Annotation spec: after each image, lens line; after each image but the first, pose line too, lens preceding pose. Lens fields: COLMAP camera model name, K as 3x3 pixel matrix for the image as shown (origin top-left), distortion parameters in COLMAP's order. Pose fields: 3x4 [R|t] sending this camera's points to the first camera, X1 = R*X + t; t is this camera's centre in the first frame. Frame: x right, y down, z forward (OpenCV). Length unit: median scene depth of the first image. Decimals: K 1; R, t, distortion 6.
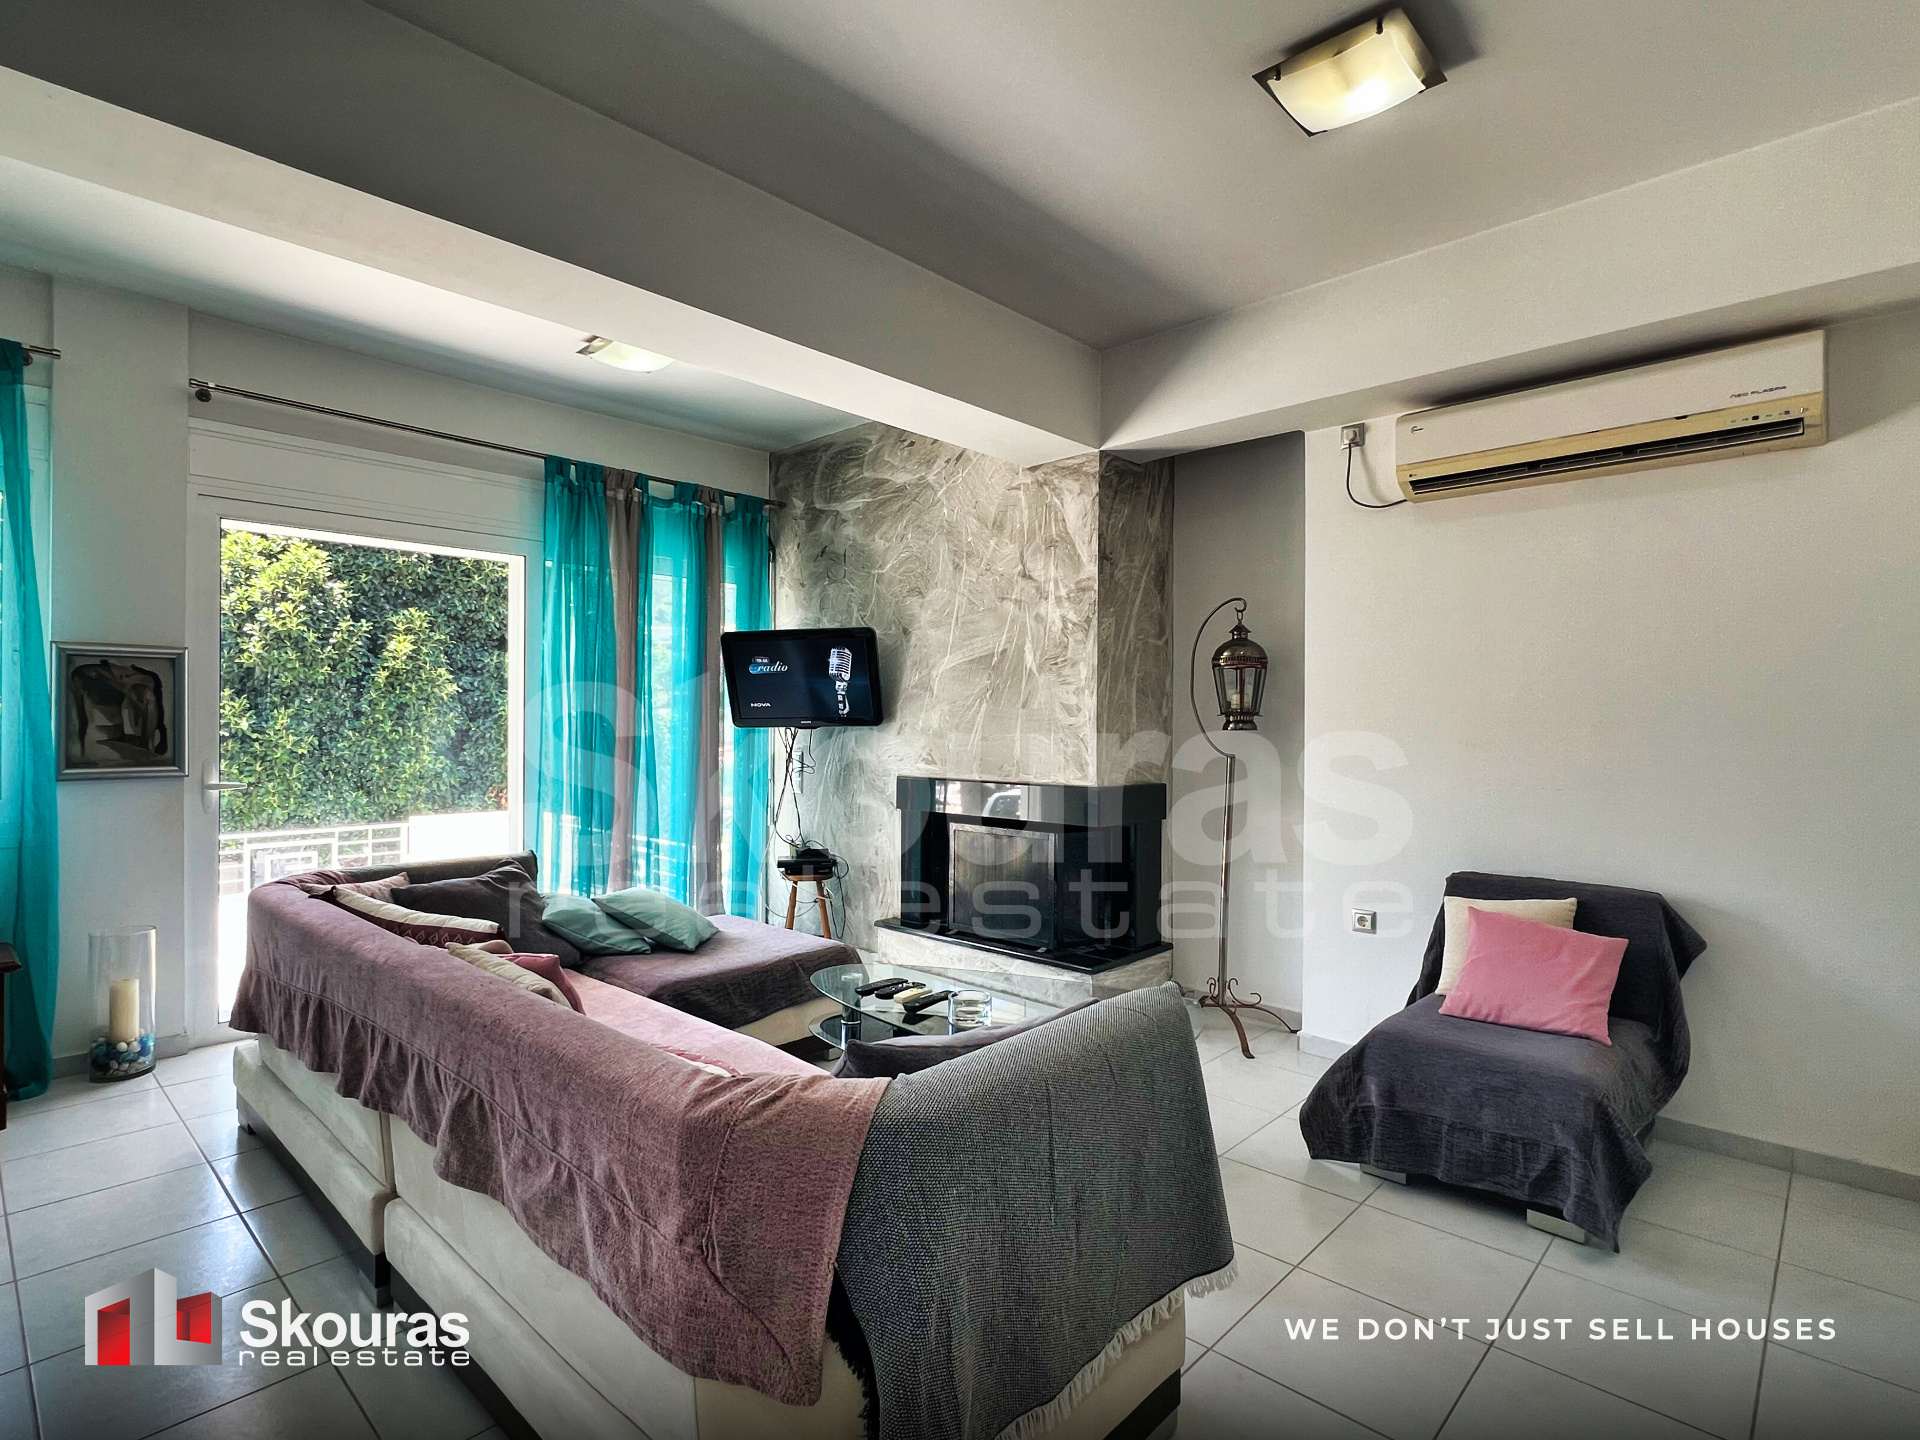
lens RADIAL K [[961.6, 0, 956.4], [0, 961.6, 718.2], [0, 0, 1]] dist [-0.002745, -0.000443]
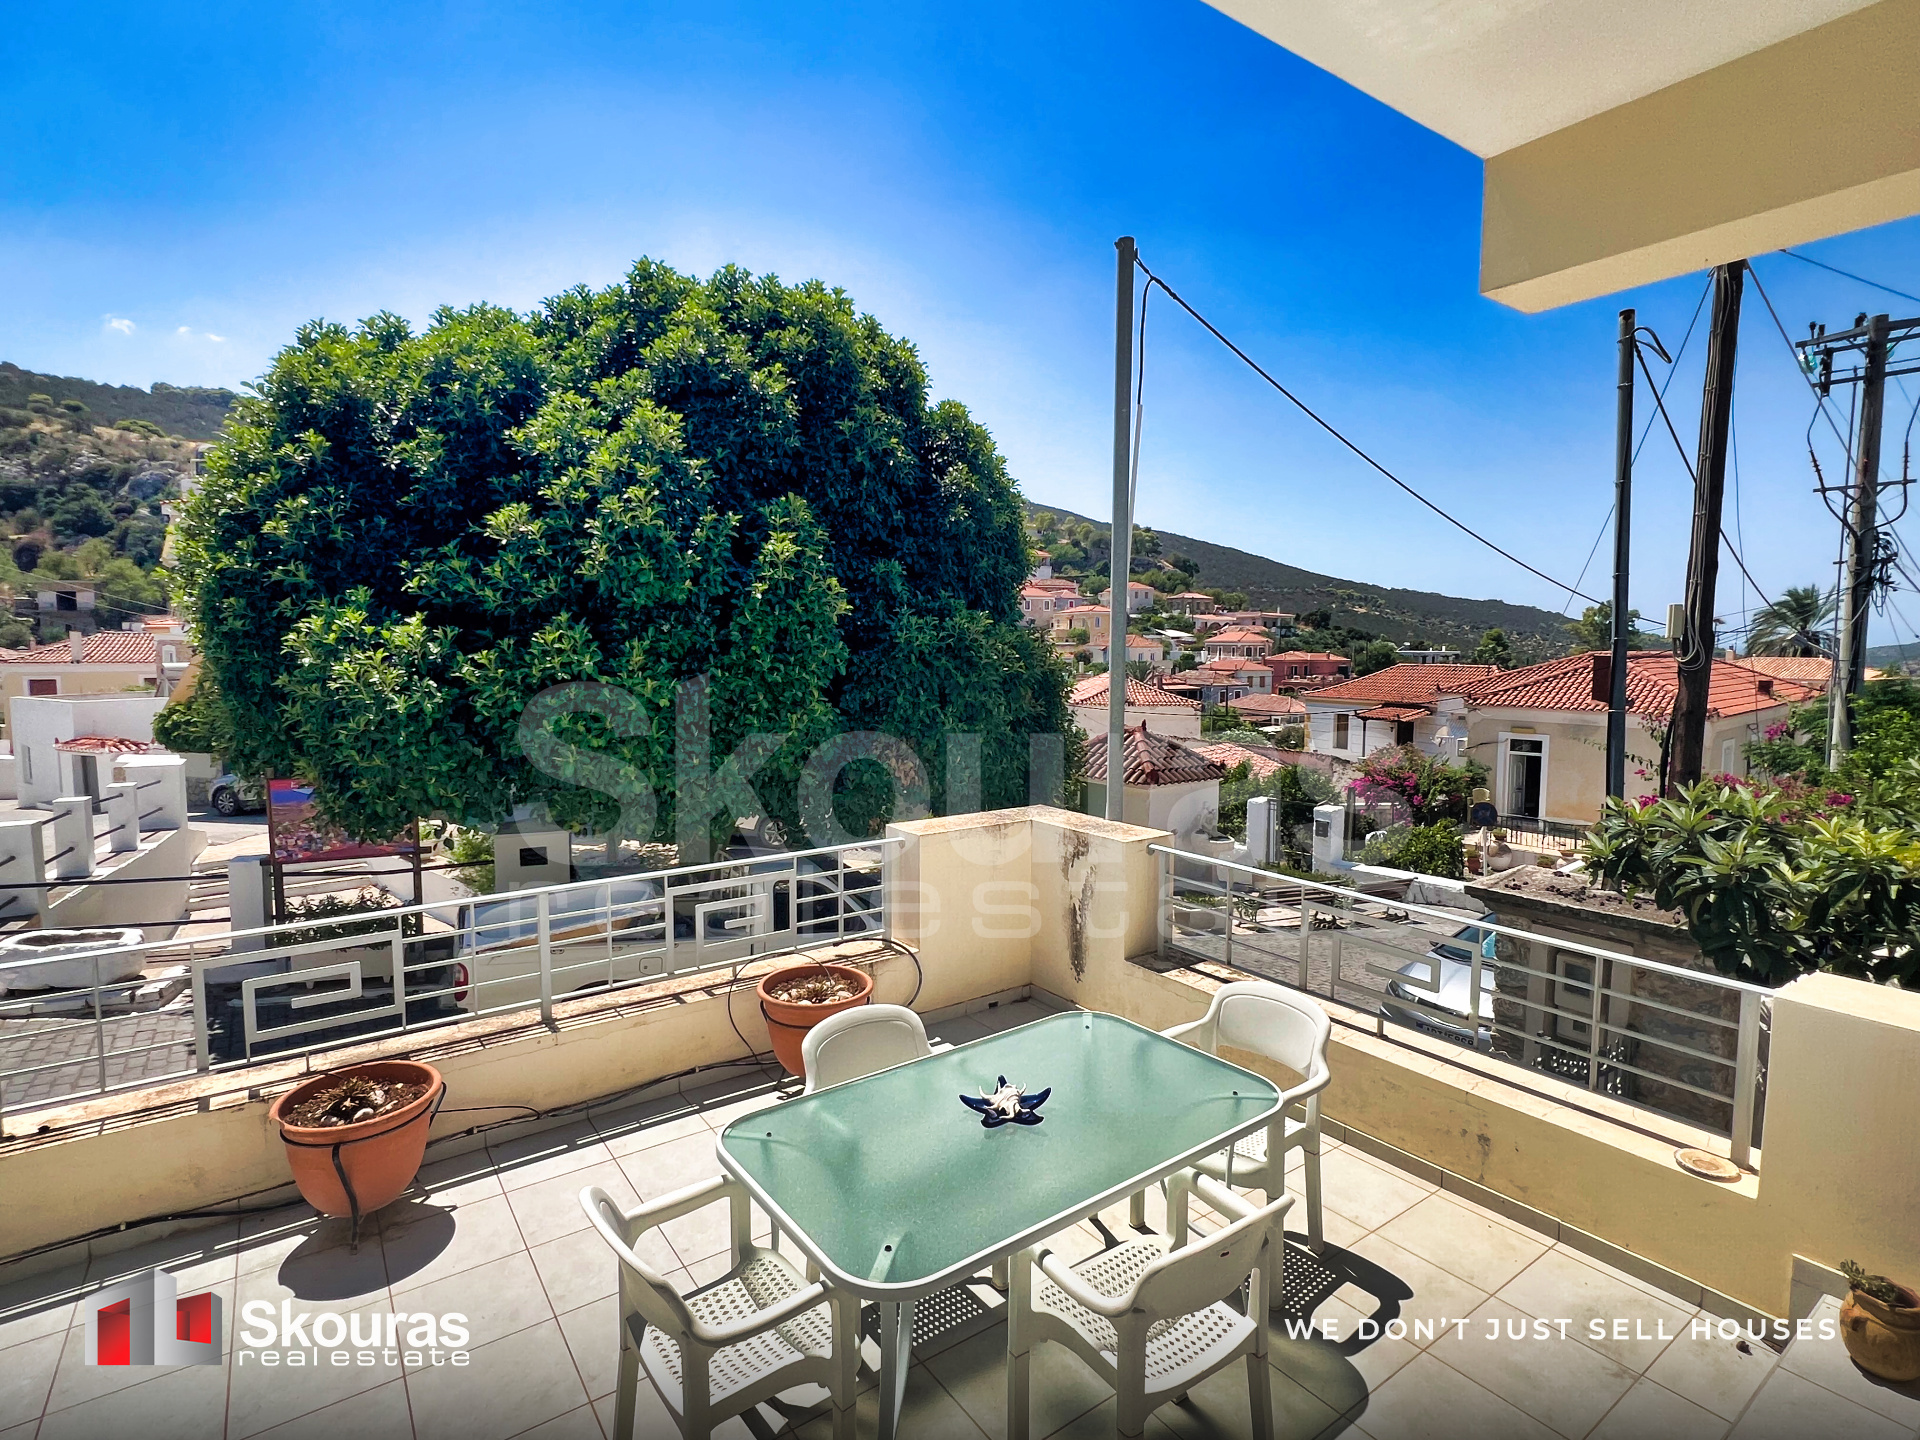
lens RADIAL K [[956.7, 0, 954.2], [0, 956.7, 720.7], [0, 0, 1]] dist [-0.001734, -0.000394]
pose [[0.979357, 0.011192, -0.201830, -0.813042], [0.006509, 0.996202, 0.086829, -0.023772], [0.202035, -0.086350, 0.975564, 0.874488]]
